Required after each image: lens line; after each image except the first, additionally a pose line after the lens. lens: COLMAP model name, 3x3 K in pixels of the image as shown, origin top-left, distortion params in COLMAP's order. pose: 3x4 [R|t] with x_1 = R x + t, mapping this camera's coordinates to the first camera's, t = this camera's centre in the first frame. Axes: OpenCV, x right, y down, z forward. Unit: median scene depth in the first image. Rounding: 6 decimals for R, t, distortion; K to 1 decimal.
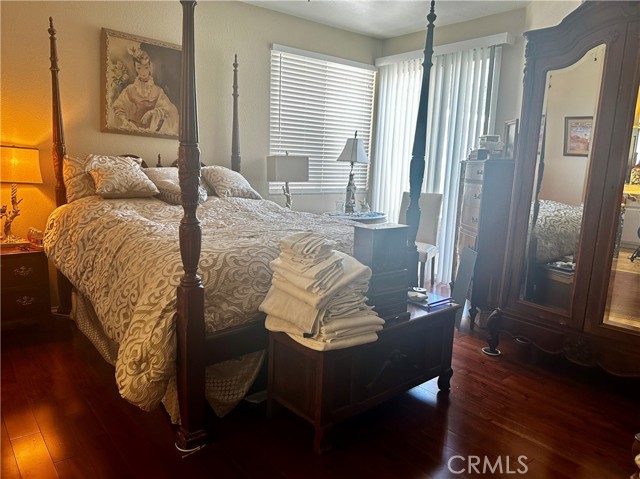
lens RADIAL K [[473.4, 0, 319.6], [0, 473.4, 239.8], [0, 0, 1]] dist [0.041417, -0.050840]
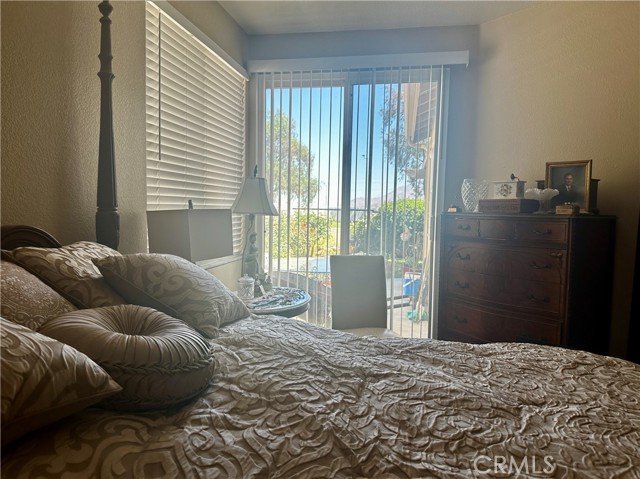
lens RADIAL K [[473.4, 0, 320.3], [0, 473.4, 239.5], [0, 0, 1]] dist [0.041417, -0.050840]
pose [[0.764349, -0.066446, 0.641370, -0.316247], [0.111015, 0.993384, -0.029387, -0.121714], [-0.635174, 0.093664, 0.766668, 0.556638]]
